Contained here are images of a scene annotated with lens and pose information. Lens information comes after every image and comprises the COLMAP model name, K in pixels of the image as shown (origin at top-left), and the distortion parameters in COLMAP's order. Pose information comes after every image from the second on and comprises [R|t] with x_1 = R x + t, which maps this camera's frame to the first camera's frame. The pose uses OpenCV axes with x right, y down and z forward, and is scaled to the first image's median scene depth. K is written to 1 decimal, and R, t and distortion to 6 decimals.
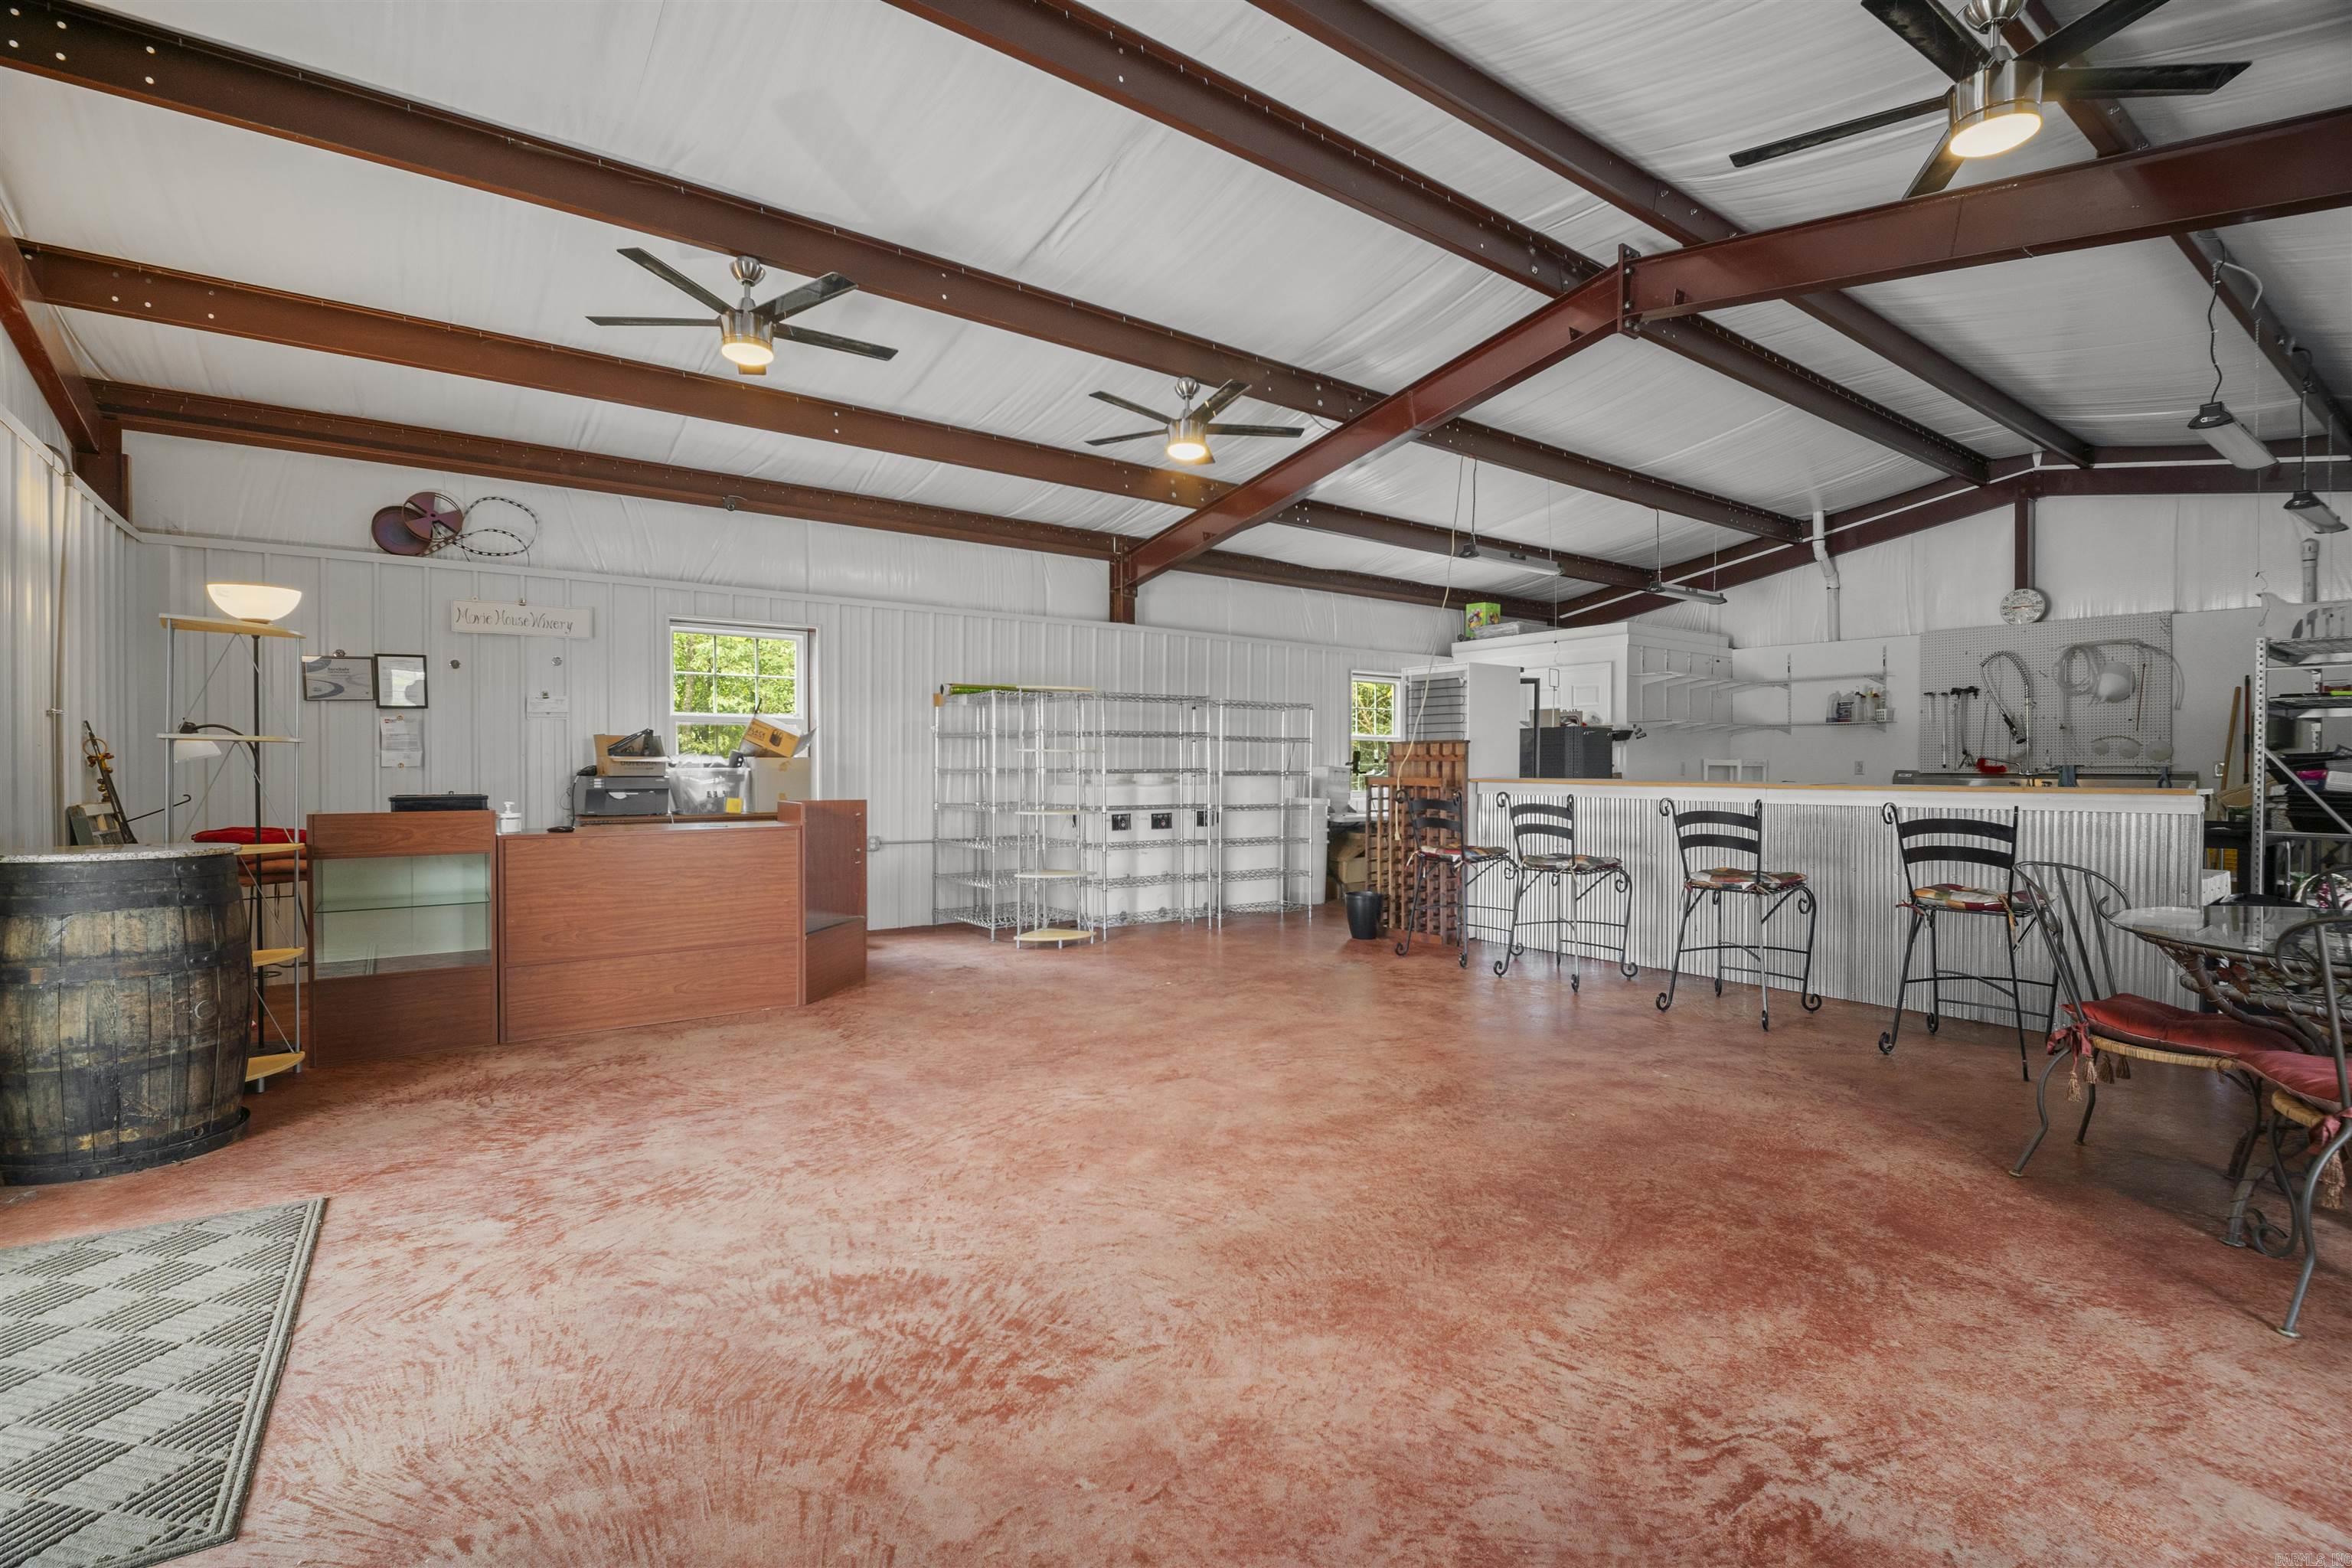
lens RADIAL K [[1083.6, 0, 1189.1], [0, 1083.6, 762.7], [0, 0, 1]] dist [0.000869, -0.008869]
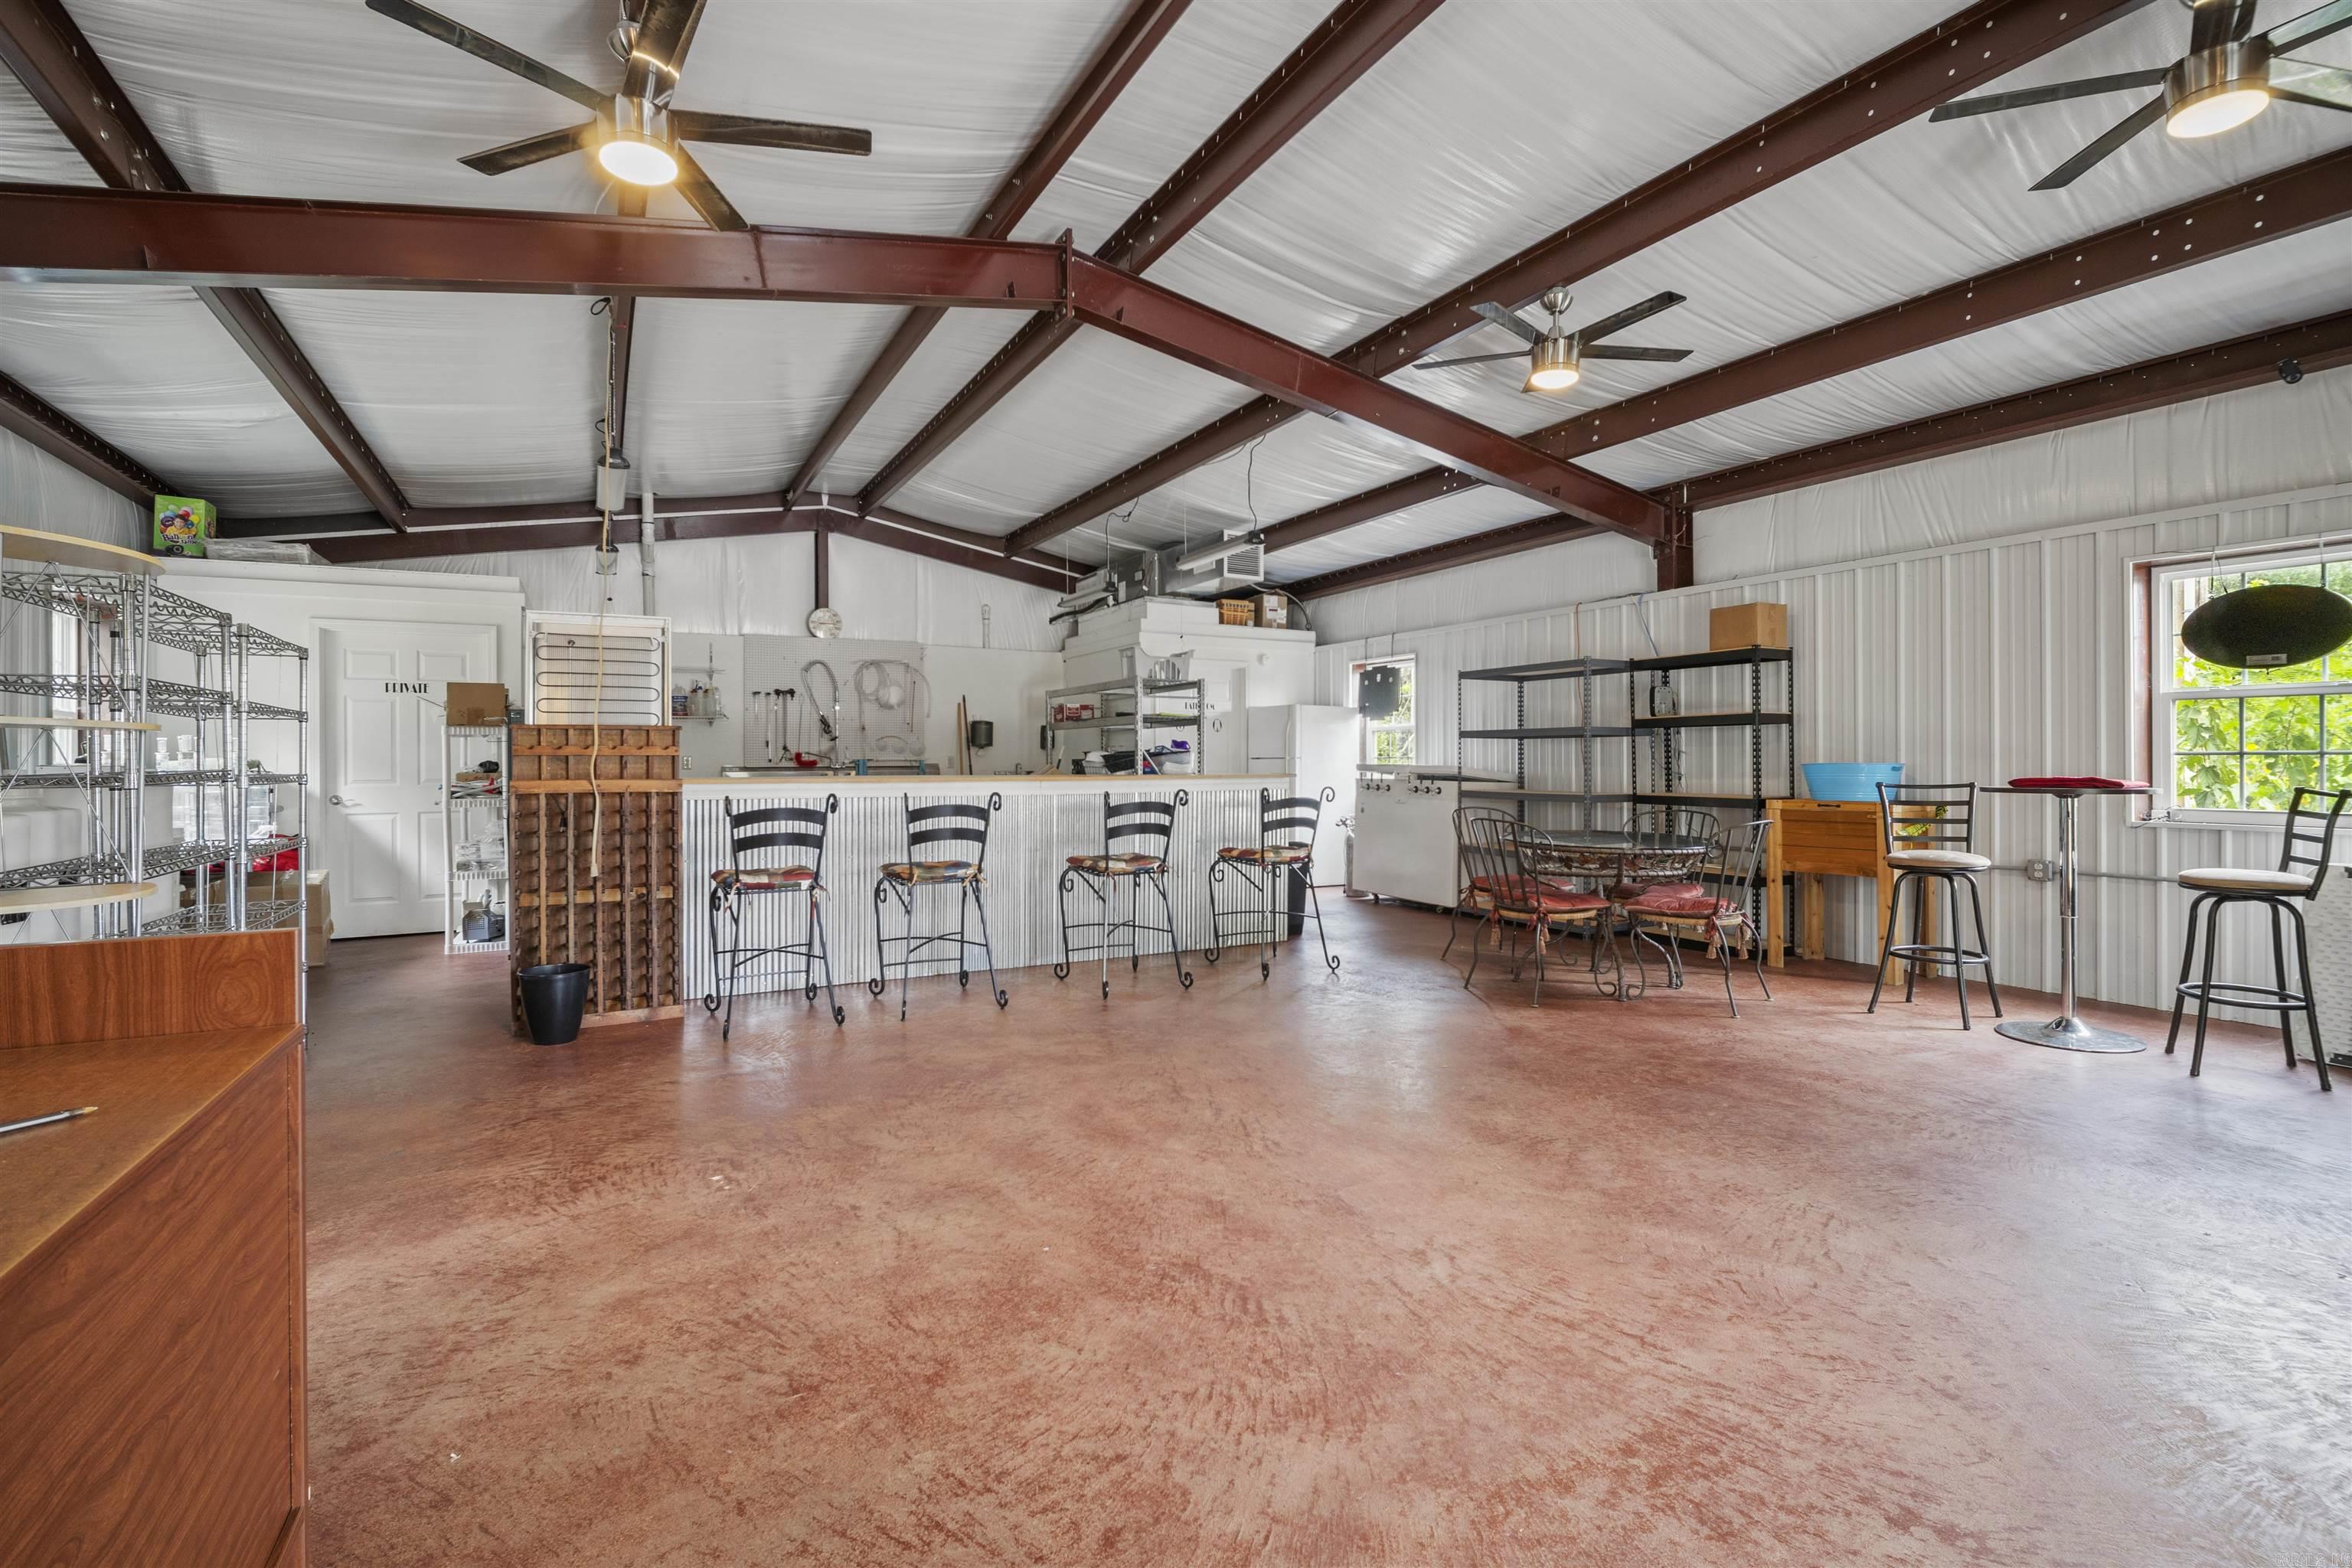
lens RADIAL K [[1083.6, 0, 1189.1], [0, 1083.6, 762.7], [0, 0, 1]] dist [0.000869, -0.008869]
pose [[0.132917, -0.005879, 0.991110, -0.667751], [0.001601, 0.999982, 0.005717, -0.000420], [-0.991126, 0.000827, 0.132924, 0.925054]]
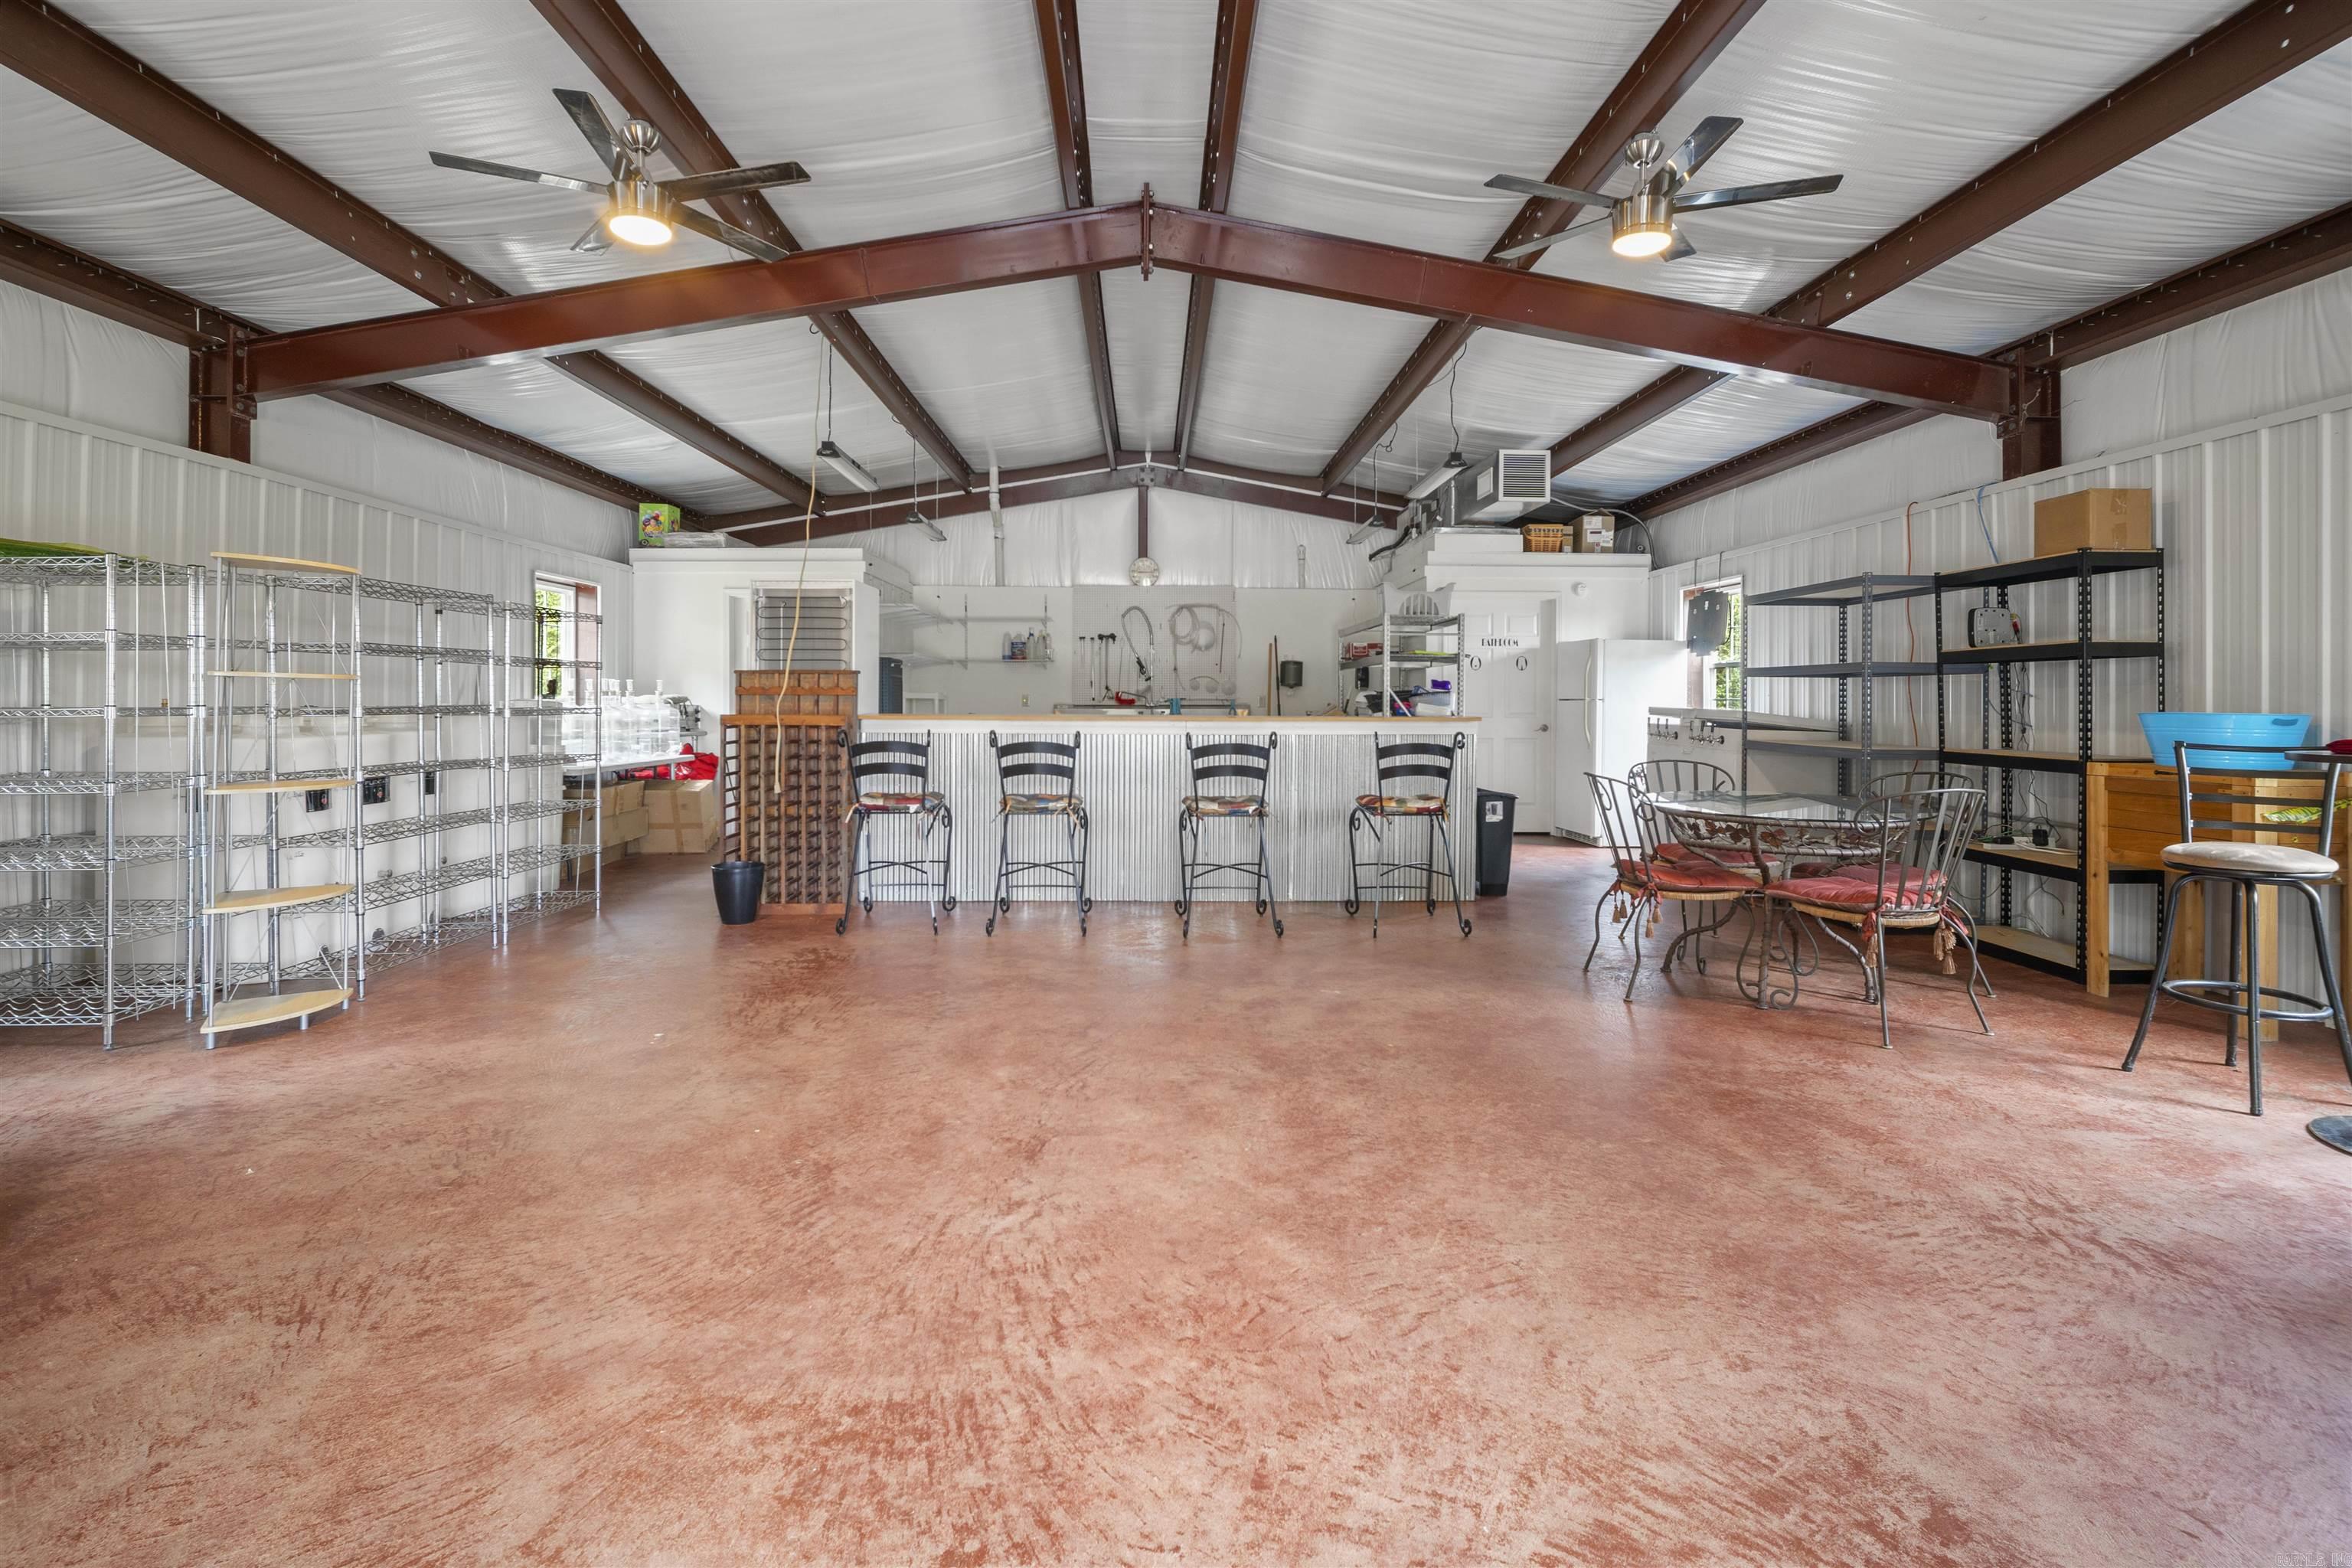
lens RADIAL K [[1101.7, 0, 1182.0], [0, 1101.7, 705.7], [0, 0, 1]] dist [0.002941, -0.009161]
pose [[0.572555, -0.006955, 0.819837, -0.503020], [-0.002558, 0.999944, 0.010270, -0.004490], [-0.819863, -0.007977, 0.572505, 0.472363]]
